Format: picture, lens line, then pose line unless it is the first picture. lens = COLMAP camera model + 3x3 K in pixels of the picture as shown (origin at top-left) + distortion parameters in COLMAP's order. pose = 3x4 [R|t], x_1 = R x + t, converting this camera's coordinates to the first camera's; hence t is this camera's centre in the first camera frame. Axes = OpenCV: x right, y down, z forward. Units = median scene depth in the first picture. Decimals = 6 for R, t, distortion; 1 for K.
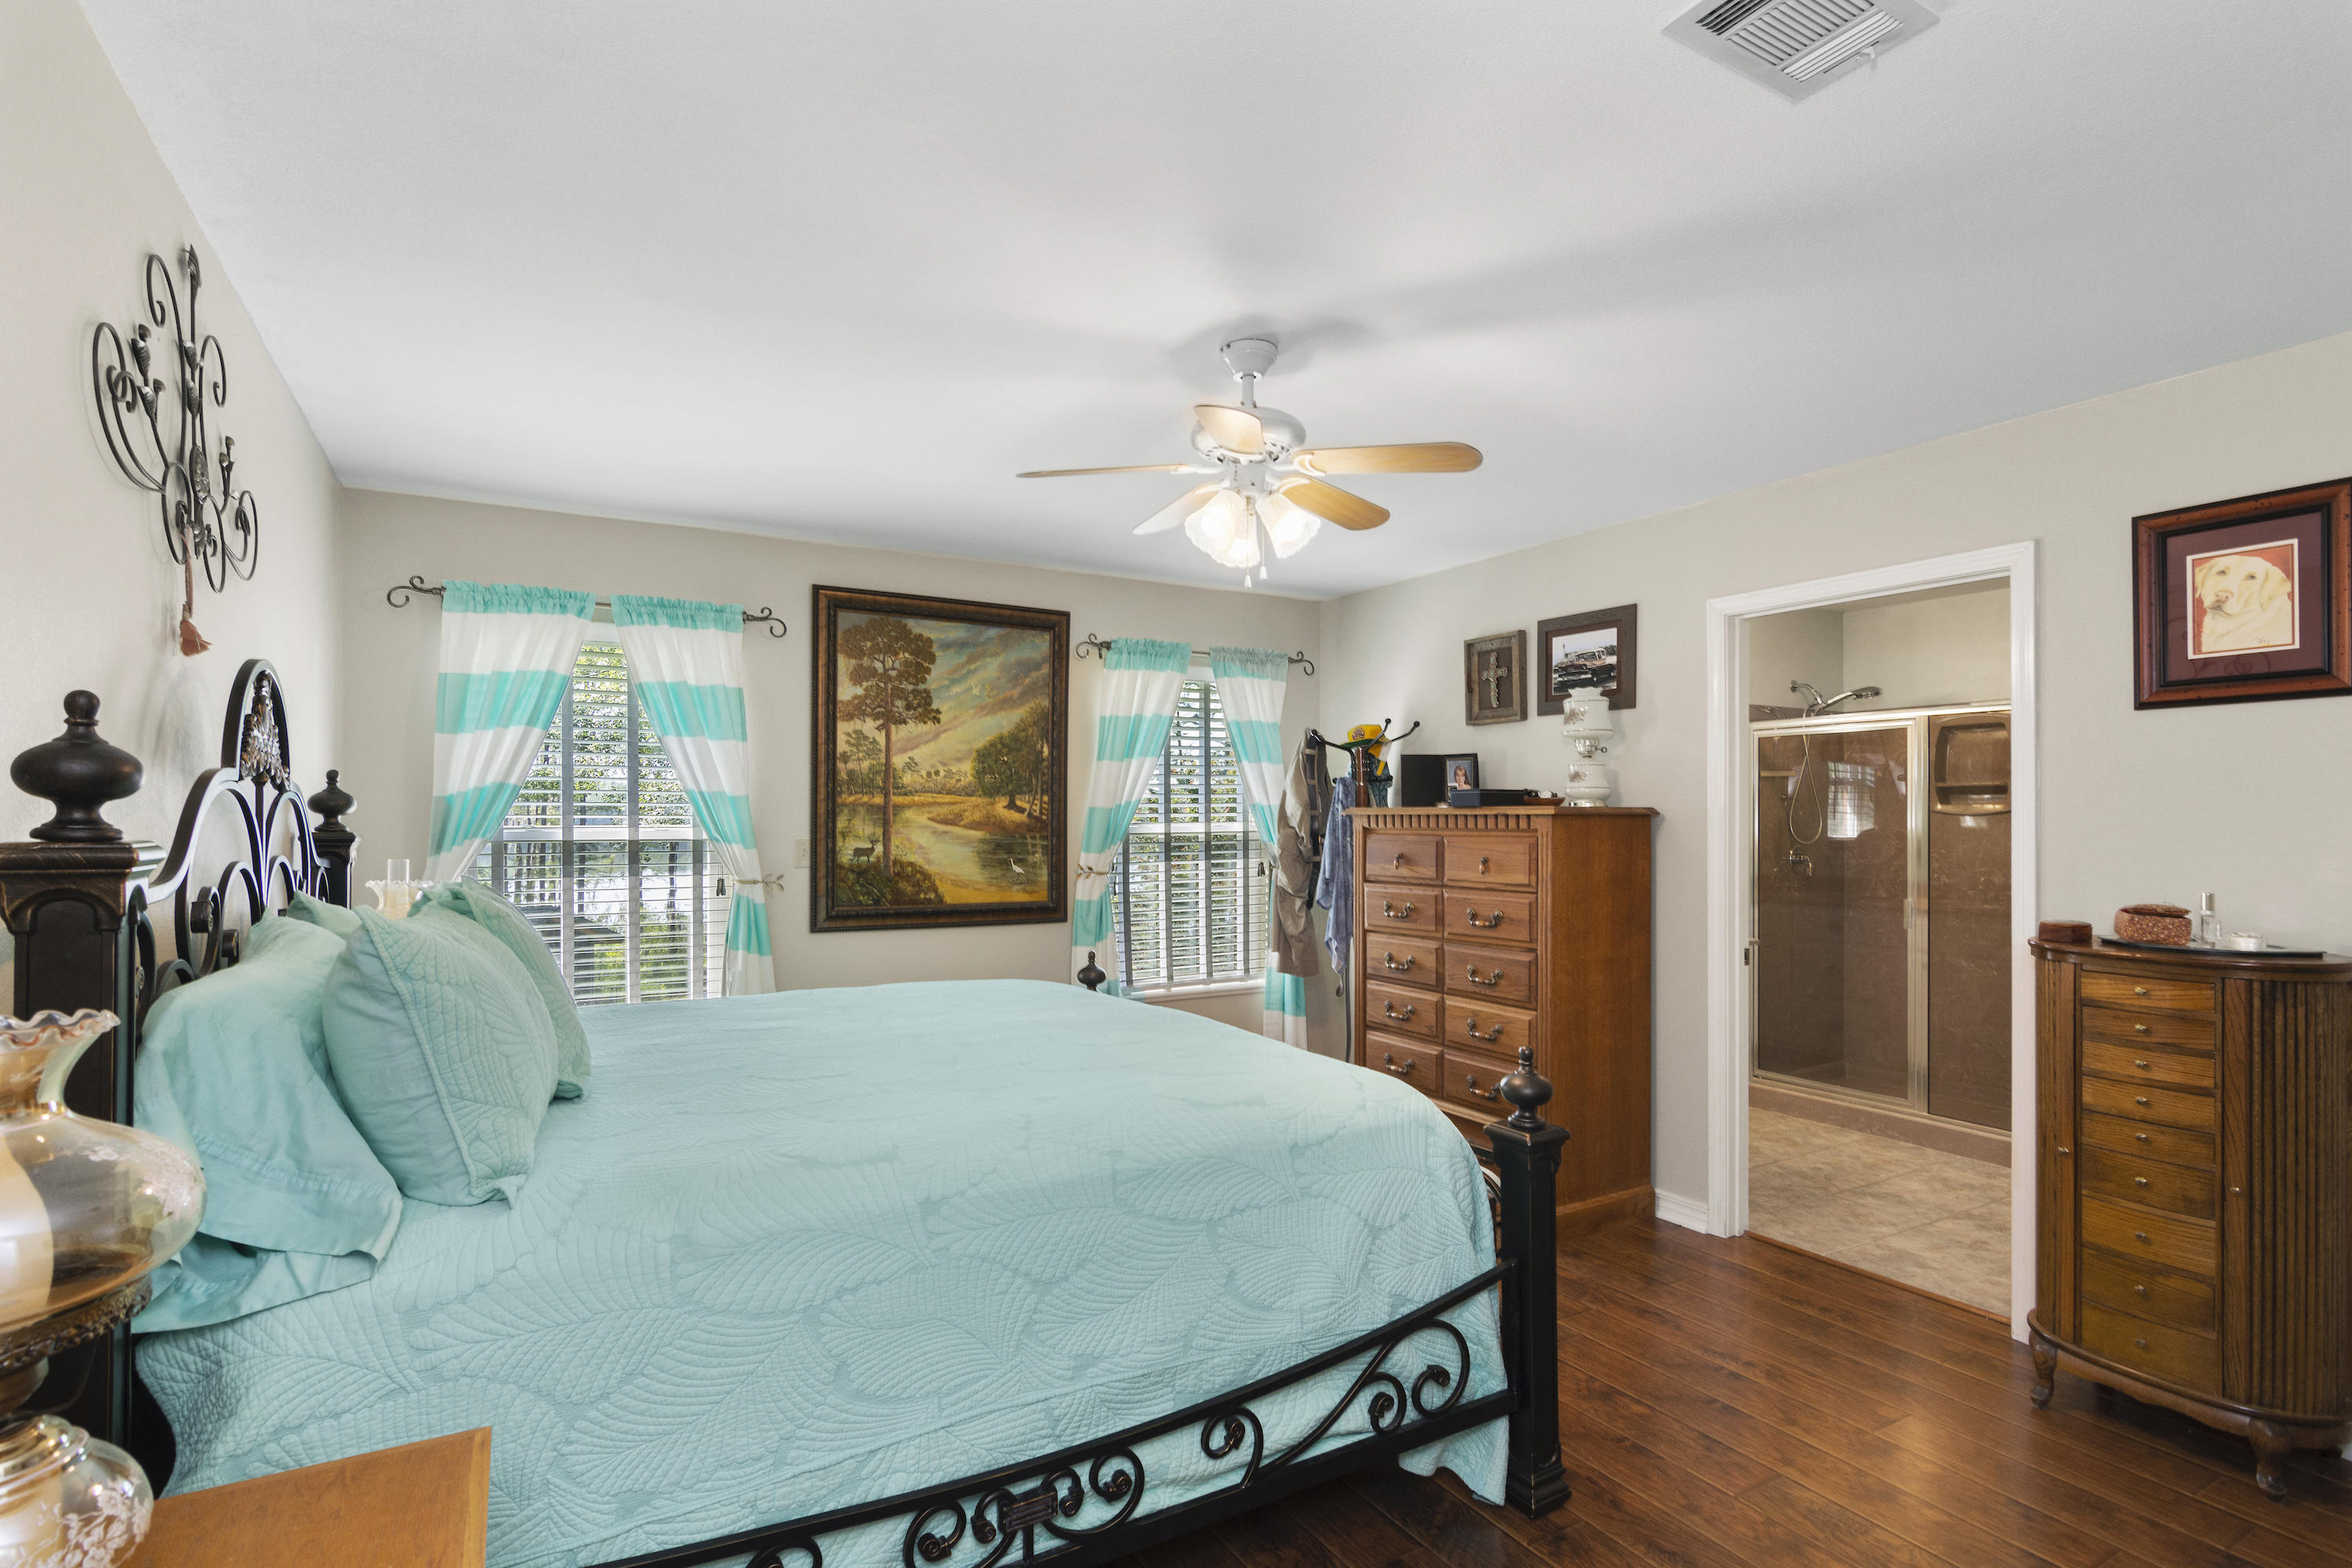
lens RADIAL K [[1132.4, 0, 1178.6], [0, 1132.4, 770.8], [0, 0, 1]] dist [0.000094, 0.000137]
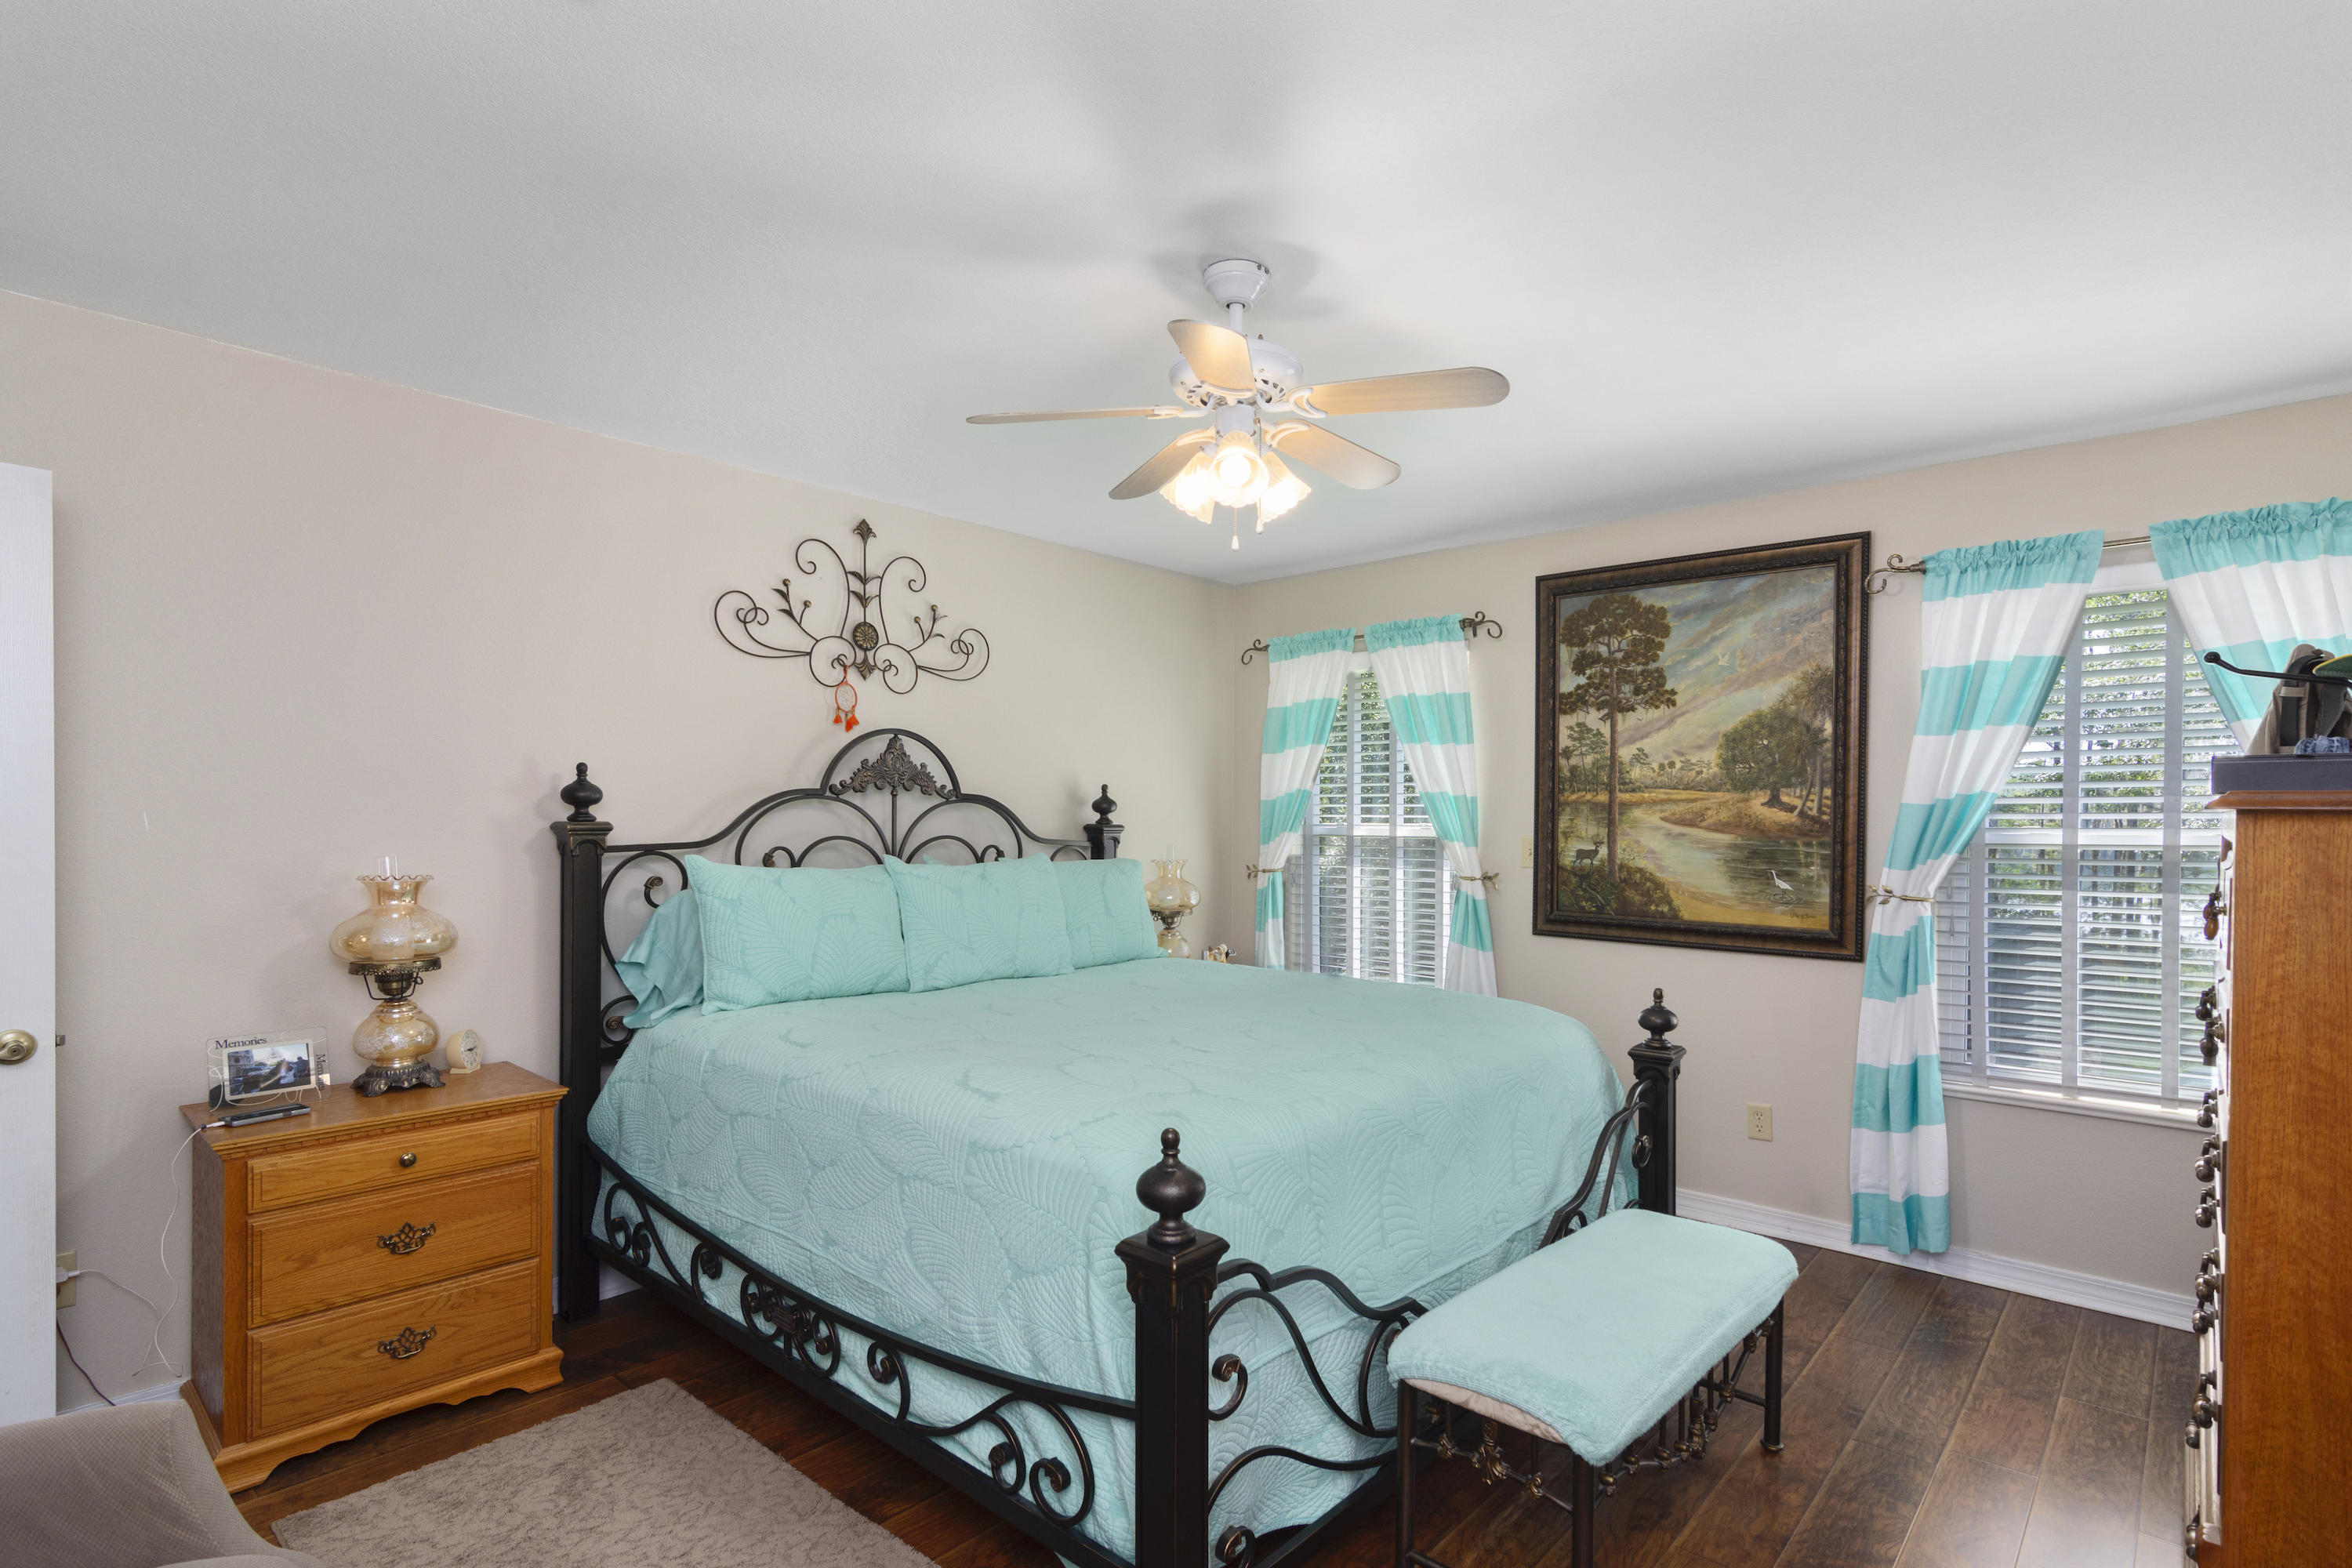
lens RADIAL K [[1140.6, 0, 1168.9], [0, 1140.6, 790.4], [0, 0, 1]] dist [0.000262, 0.000911]
pose [[0.304026, -0.020250, -0.952448, 0.493382], [0.035047, 0.999335, -0.010059, 0.016737], [0.952019, -0.030323, 0.304534, 0.384709]]
